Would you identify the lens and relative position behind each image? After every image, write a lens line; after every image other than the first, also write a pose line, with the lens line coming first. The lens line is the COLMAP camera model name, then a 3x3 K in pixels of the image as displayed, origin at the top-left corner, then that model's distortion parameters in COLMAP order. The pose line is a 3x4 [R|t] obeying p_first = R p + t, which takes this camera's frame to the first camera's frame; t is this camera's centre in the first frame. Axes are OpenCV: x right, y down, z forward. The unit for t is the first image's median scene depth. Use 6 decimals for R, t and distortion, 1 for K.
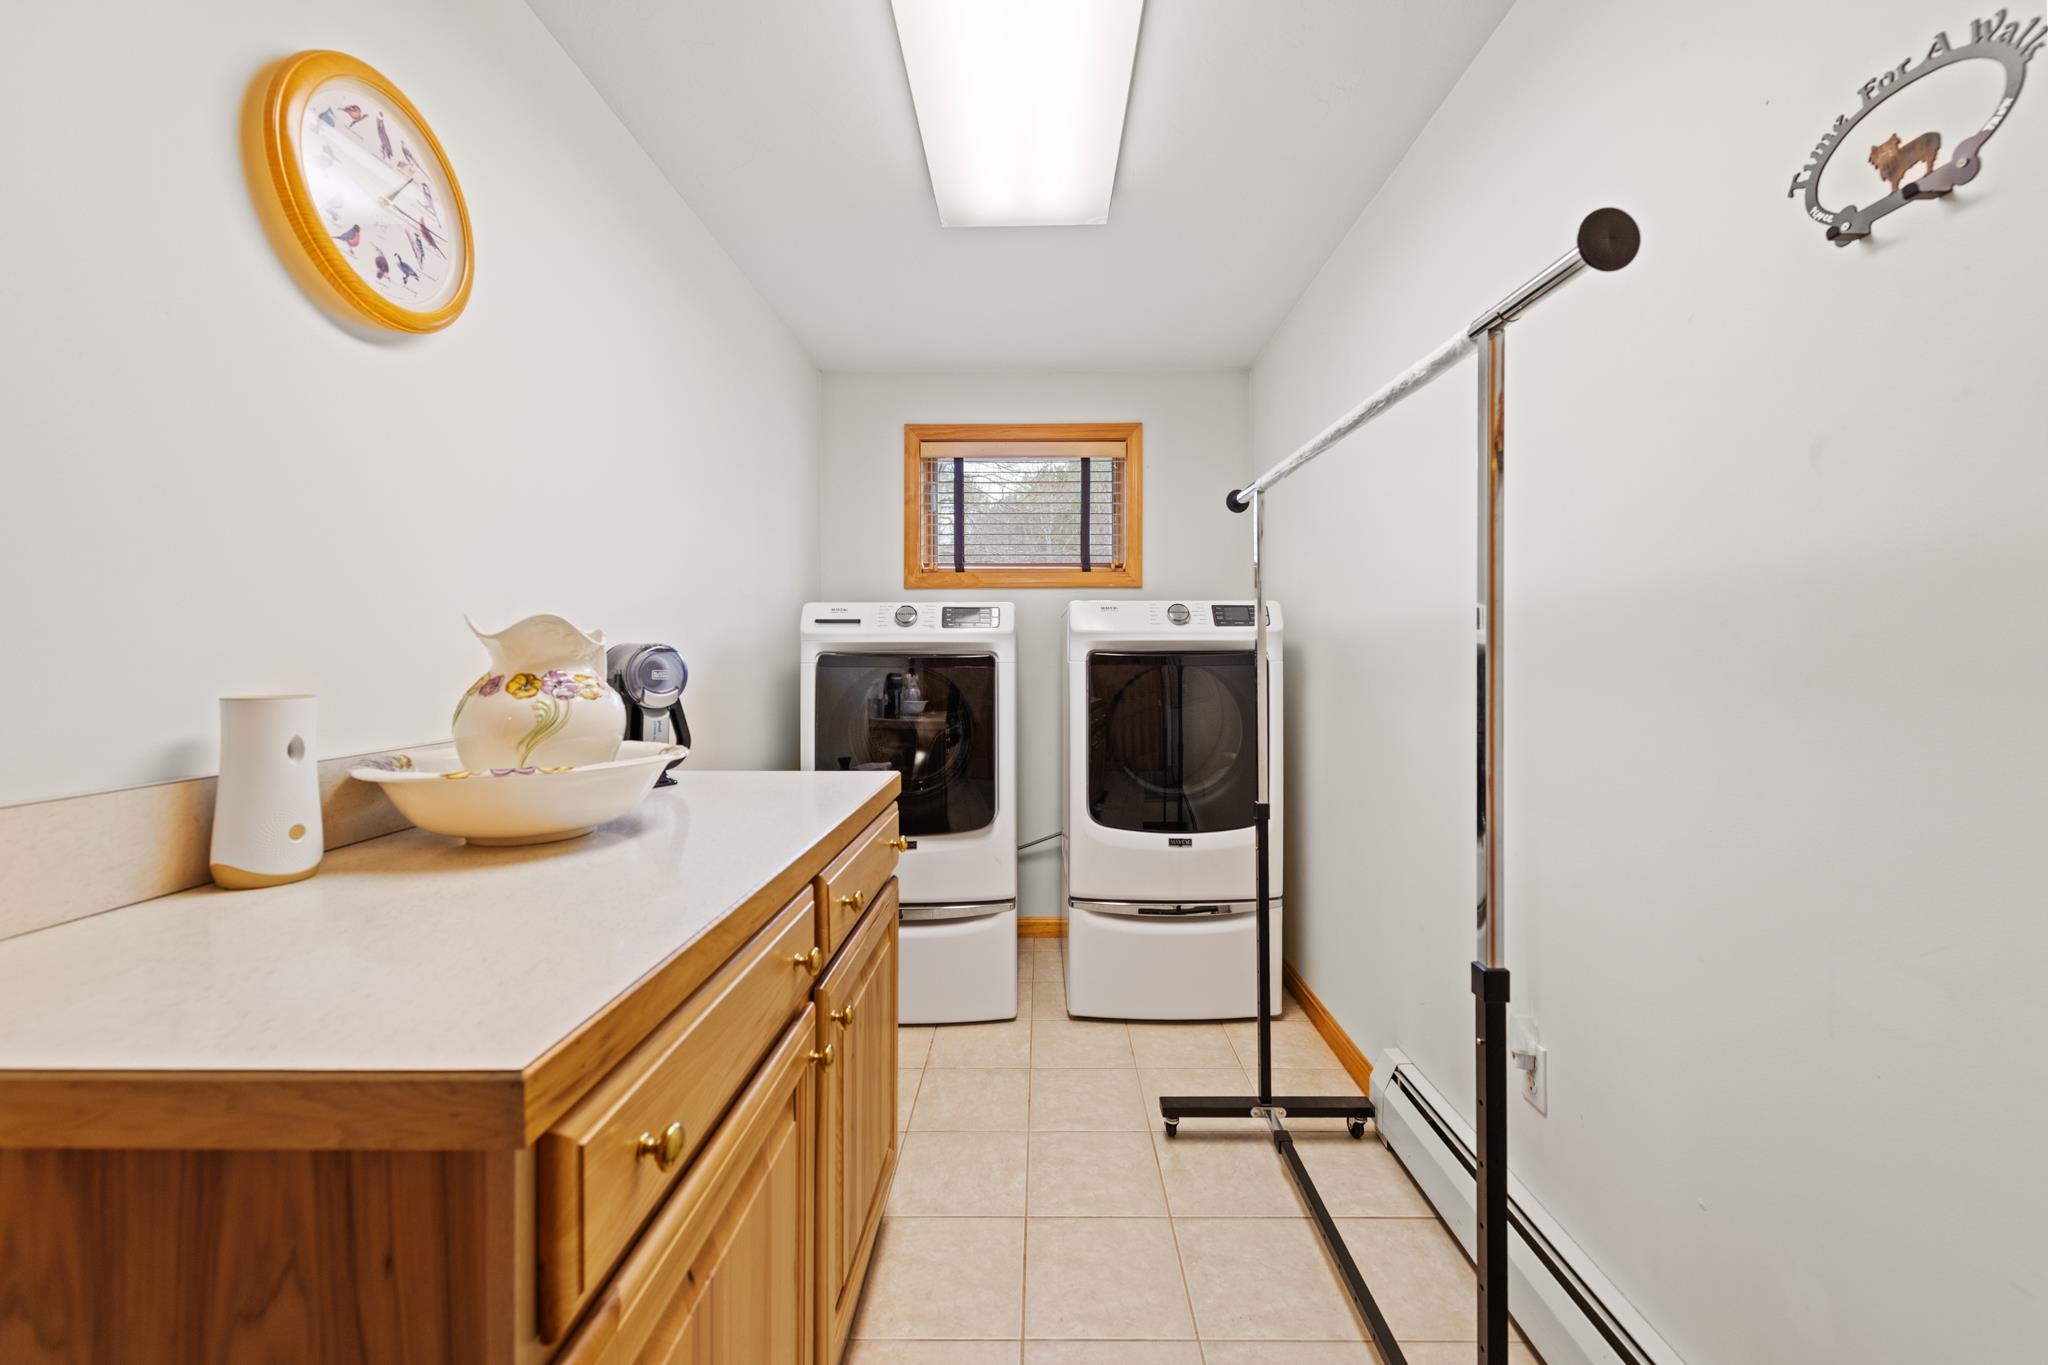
lens RADIAL K [[794.7, 0, 1034.0], [0, 794.7, 658.9], [0, 0, 1]] dist [0.000191, -0.000585]
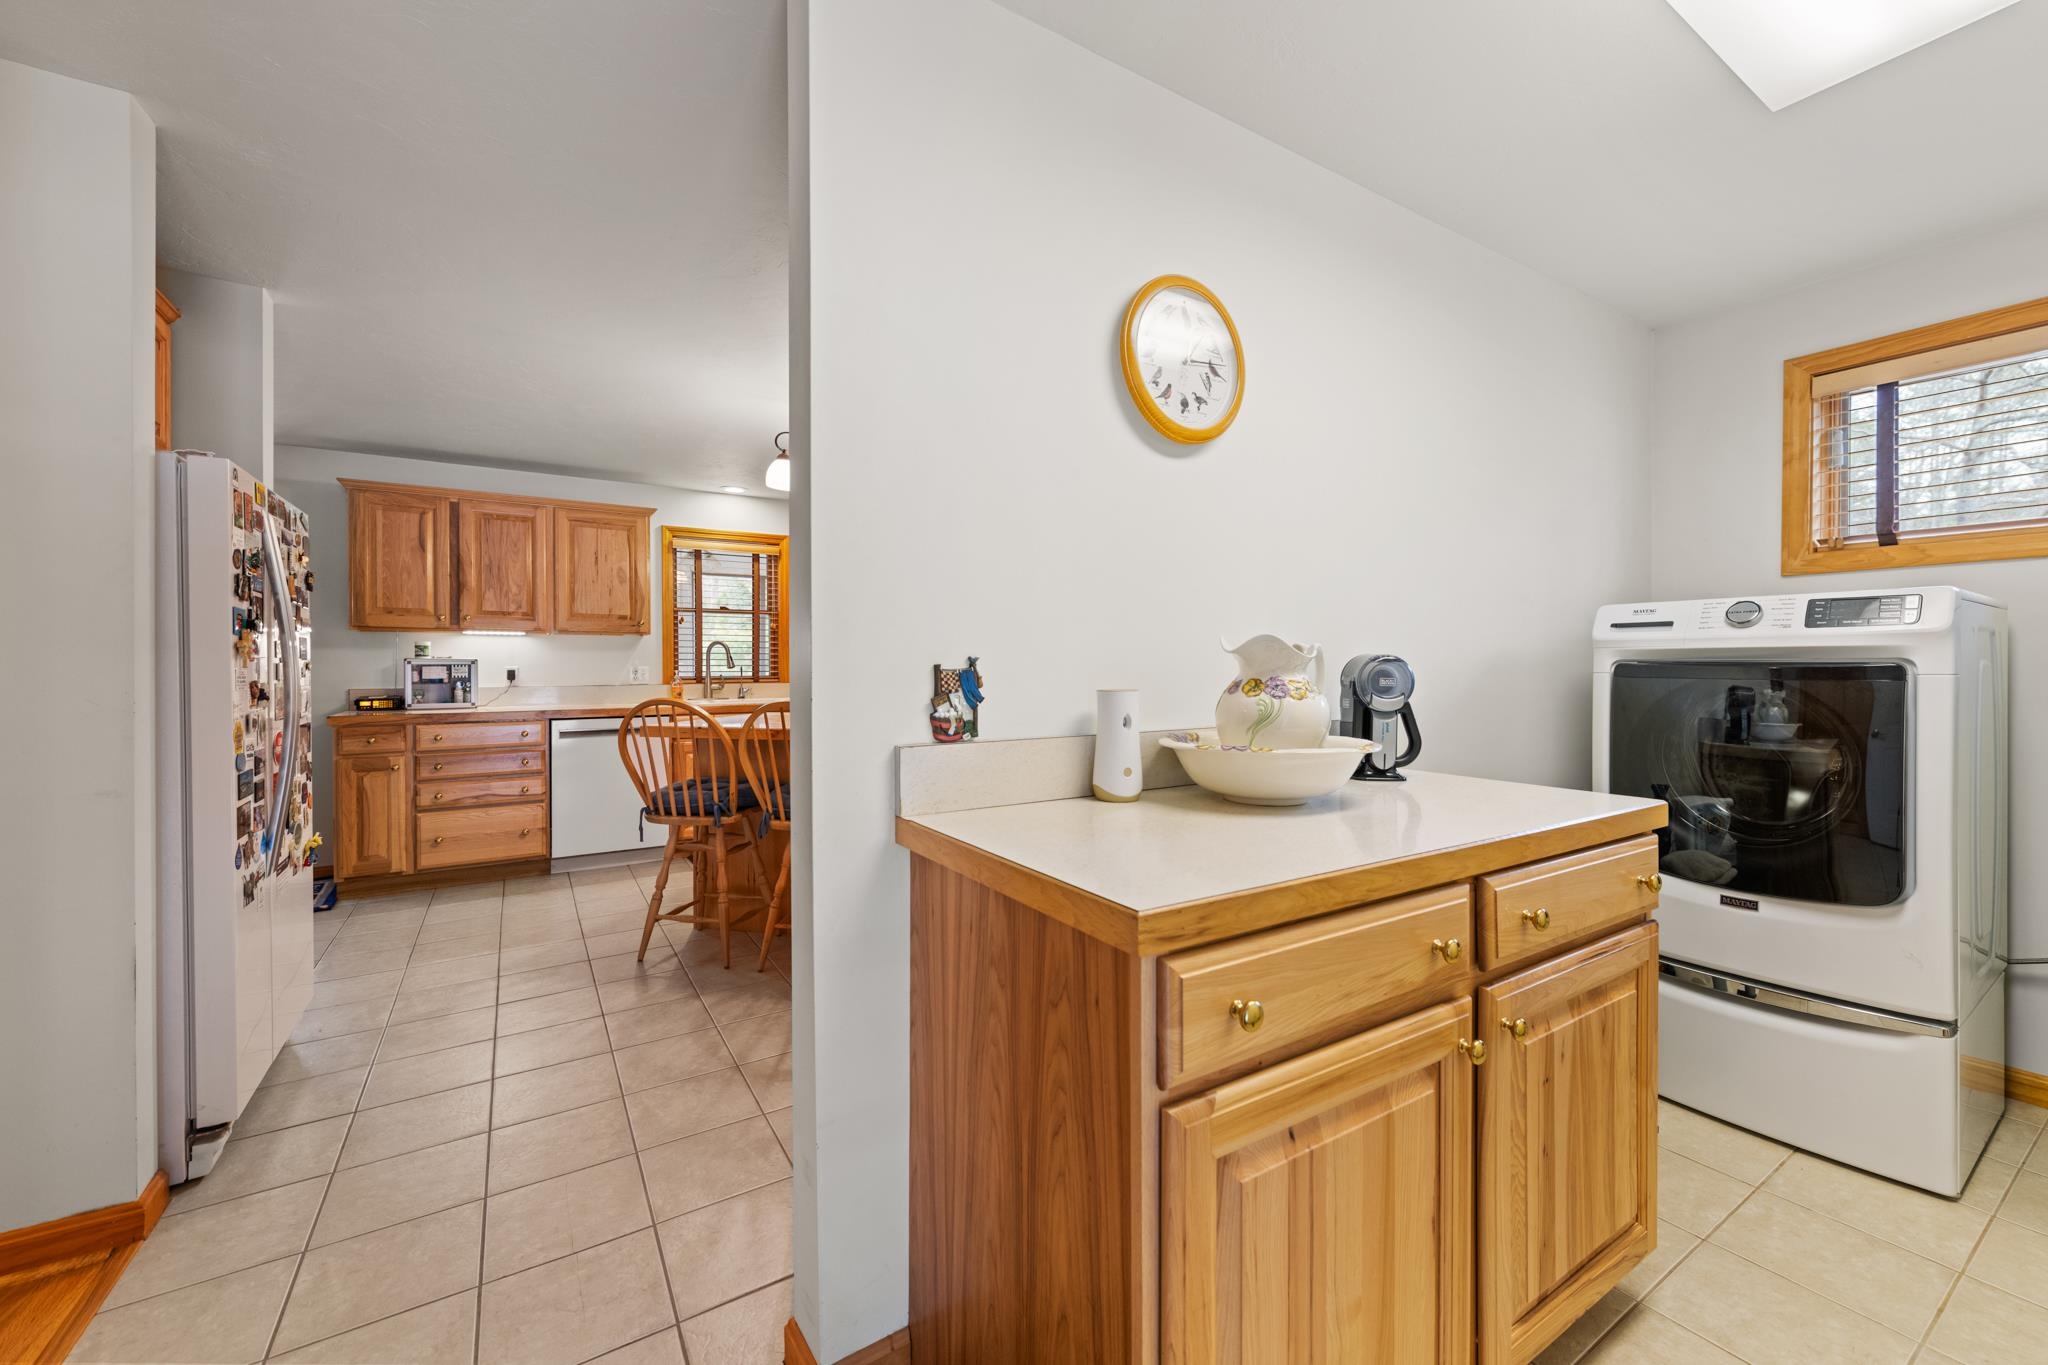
lens RADIAL K [[824.6, 0, 1065.1], [0, 824.6, 676.6], [0, 0, 1]] dist [0.000935, -0.000210]
pose [[0.555382, 0.009840, -0.831537, 0.339509], [-0.001091, 0.999938, 0.011104, -0.000506], [0.831594, -0.005260, 0.555358, -0.047583]]
